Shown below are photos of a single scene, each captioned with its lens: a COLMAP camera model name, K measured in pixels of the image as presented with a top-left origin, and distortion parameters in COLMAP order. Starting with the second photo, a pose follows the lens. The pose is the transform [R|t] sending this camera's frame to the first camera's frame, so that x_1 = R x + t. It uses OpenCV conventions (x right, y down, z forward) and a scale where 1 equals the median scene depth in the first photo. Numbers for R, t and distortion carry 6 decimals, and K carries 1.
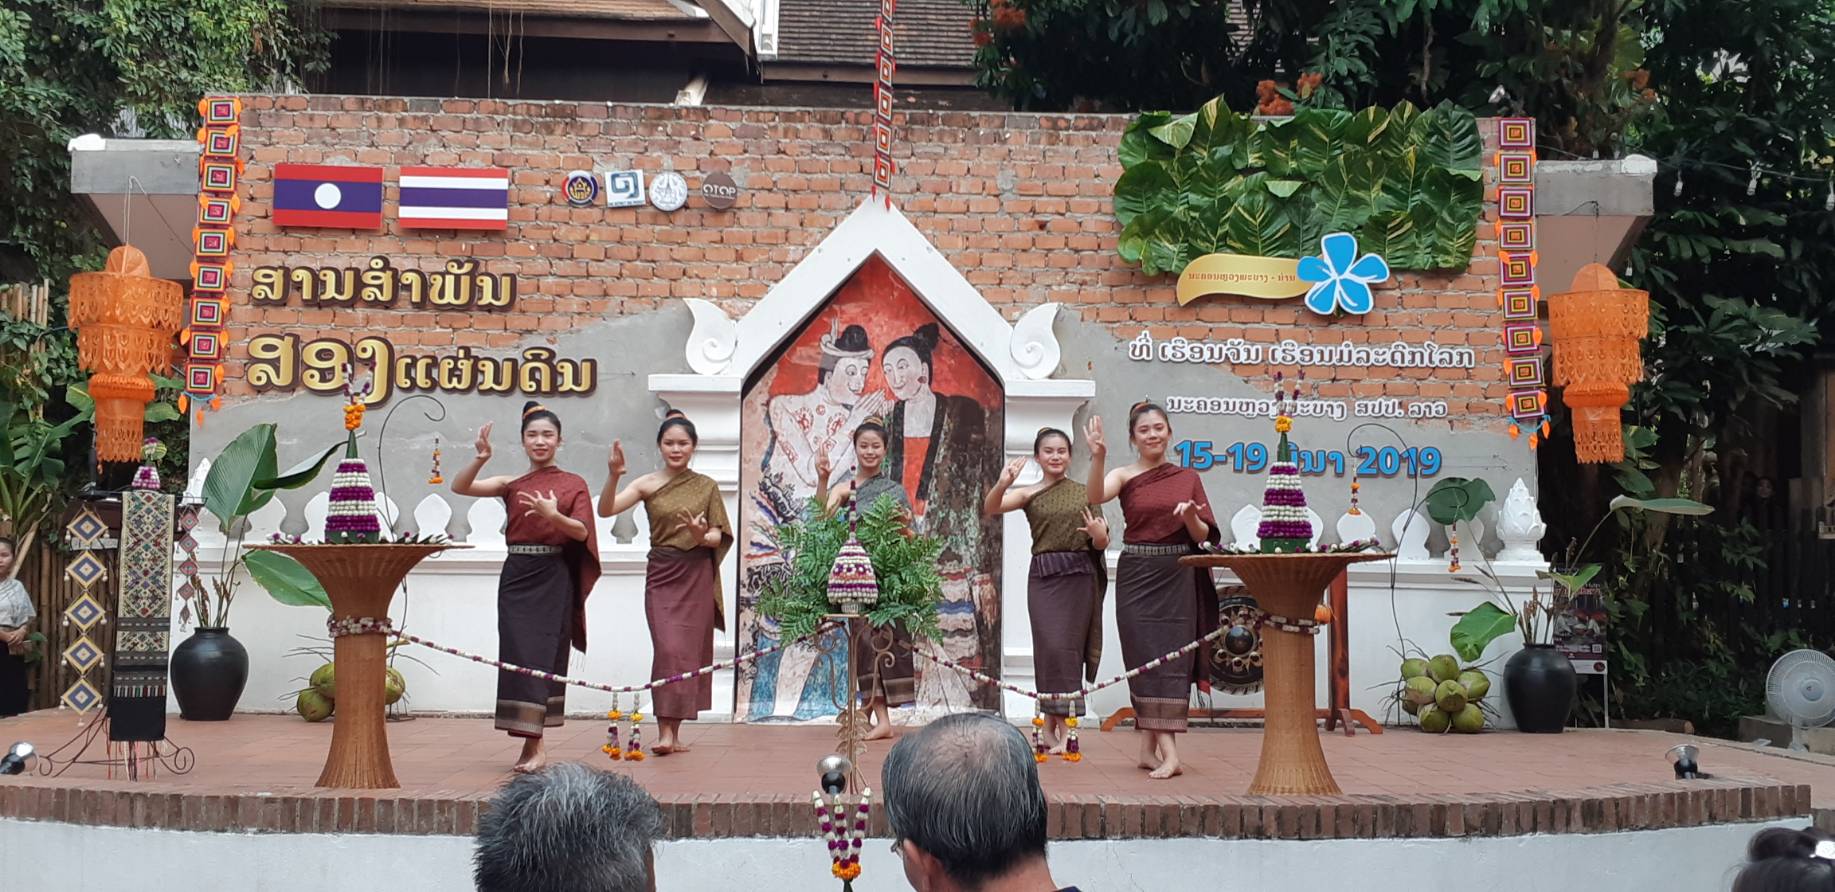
lens RADIAL K [[1921.4, 0, 935.8], [0, 1921.4, 452.2], [0, 0, 1]] dist [0.217140, -0.609654]
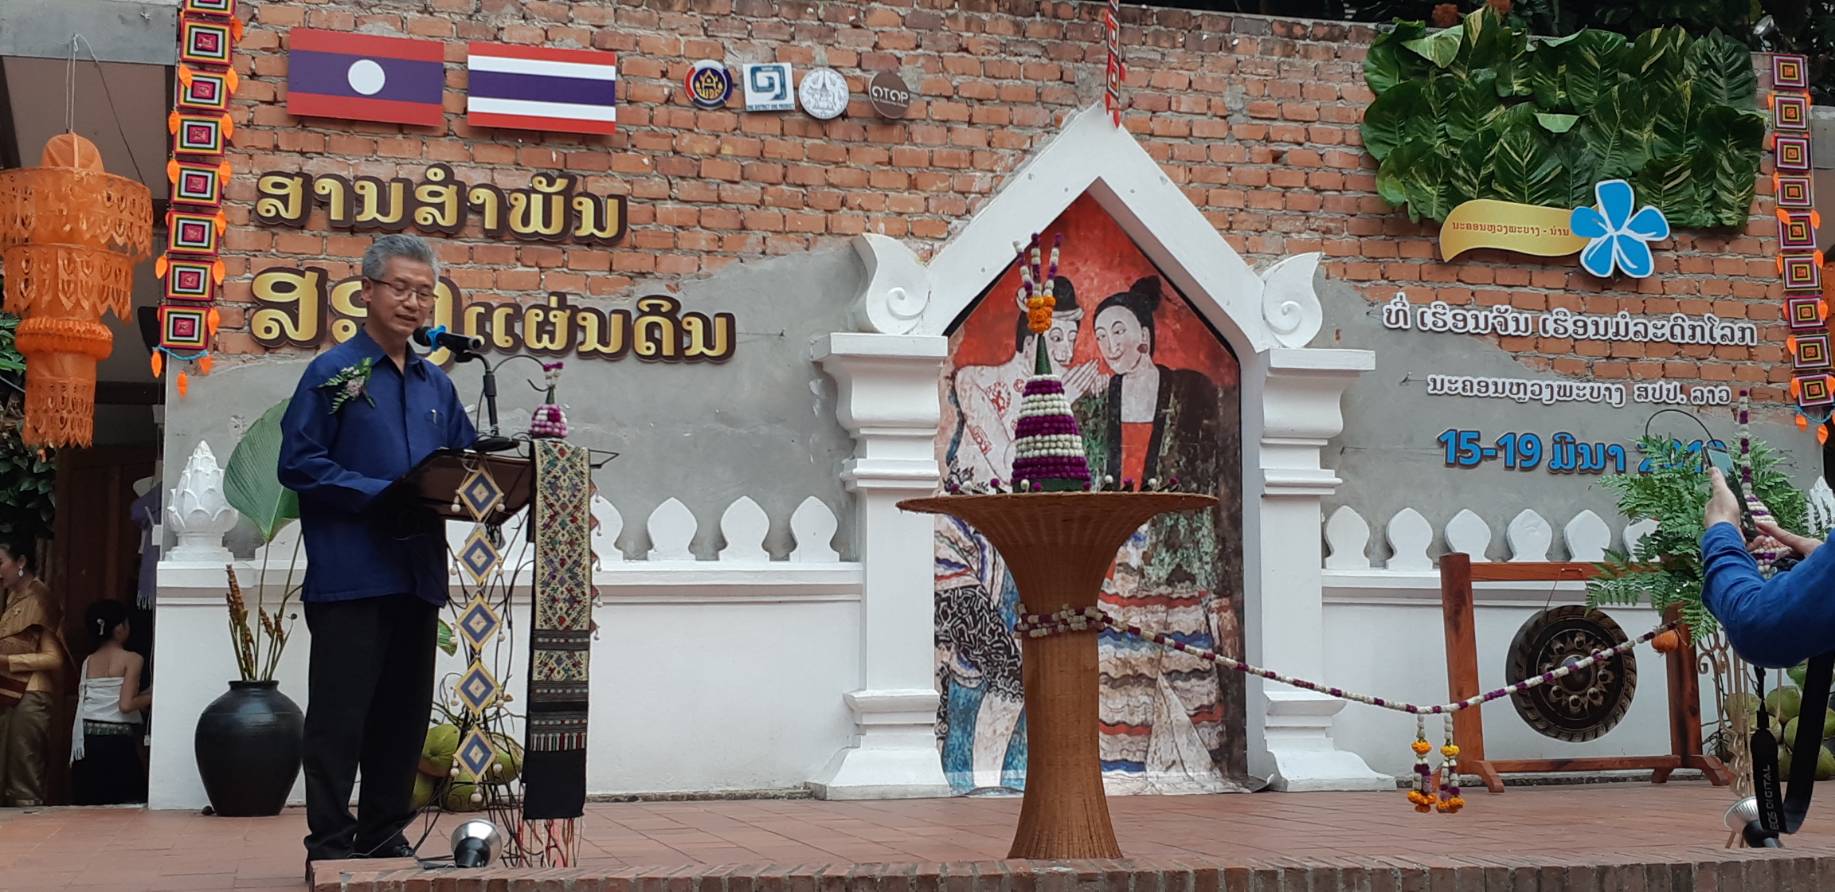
lens RADIAL K [[2207.7, 0, 917.5], [0, 2207.7, 446.0], [0, 0, 1]] dist [0.239148, -0.741941]
pose [[0.966761, 0.006137, 0.255608, -0.323327], [0.003028, 0.999367, -0.035448, 0.033129], [-0.255664, 0.035044, 0.966130, 0.160282]]
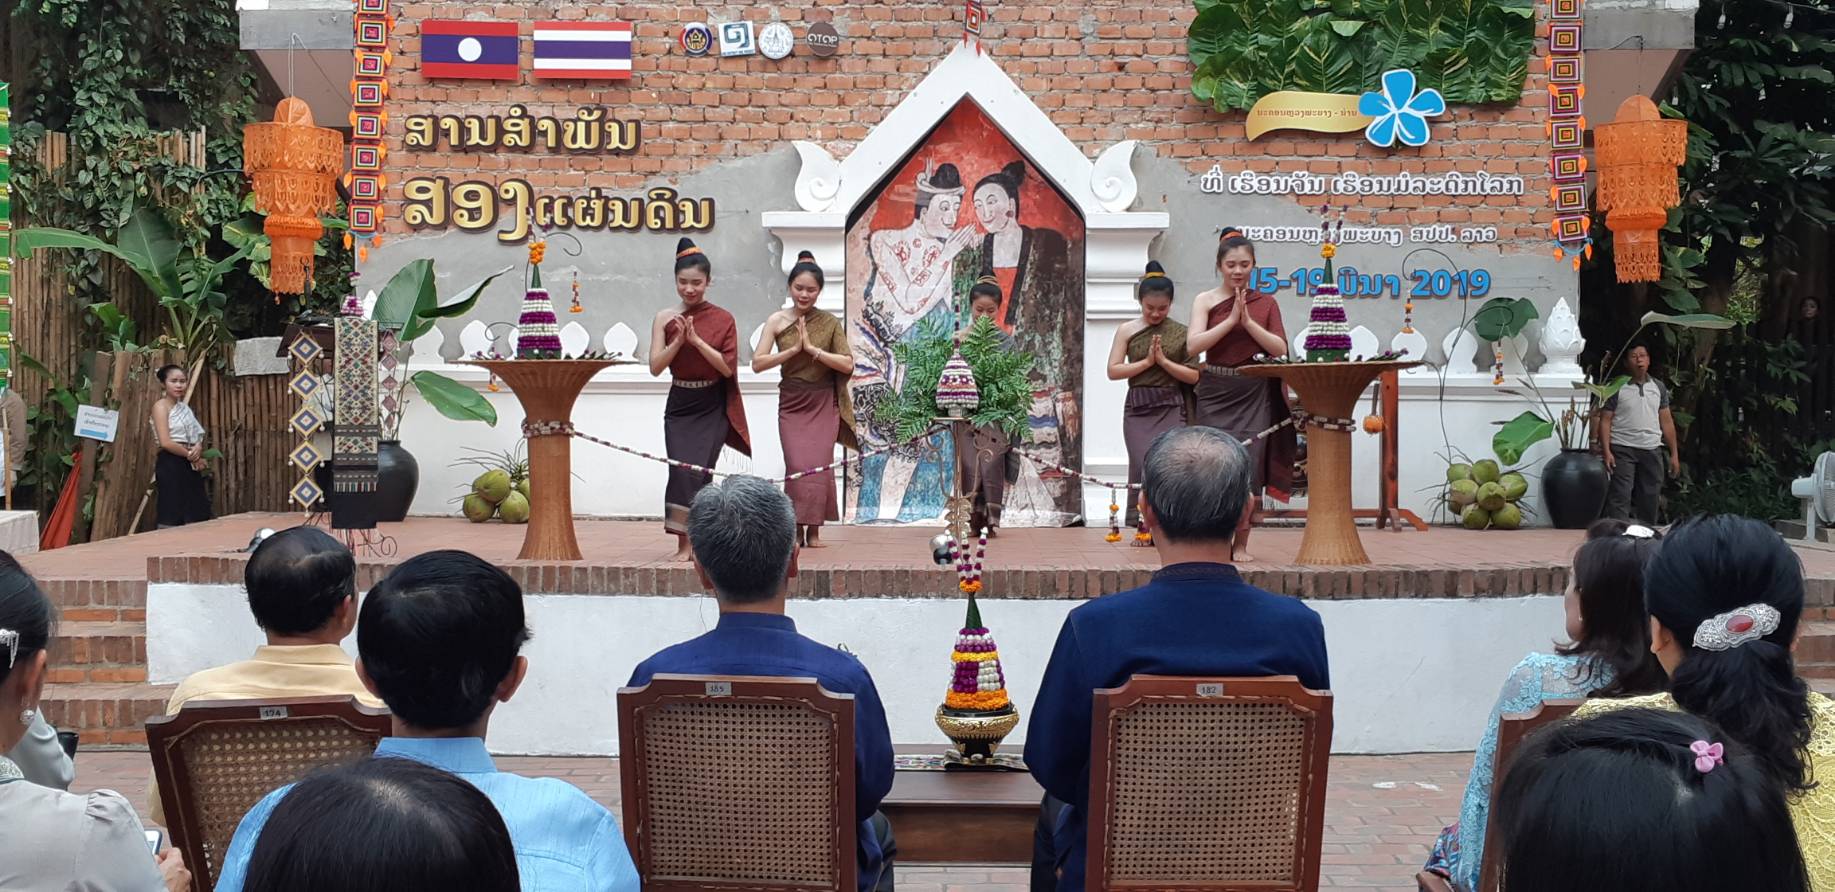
lens RADIAL K [[1926.7, 0, 934.1], [0, 1926.7, 471.5], [0, 0, 1]] dist [0.205549, -0.569654]
pose [[0.999098, -0.005199, -0.042146, -0.004489], [0.009263, 0.995260, 0.096803, 0.001164], [0.041442, -0.097106, 0.994411, -0.107436]]
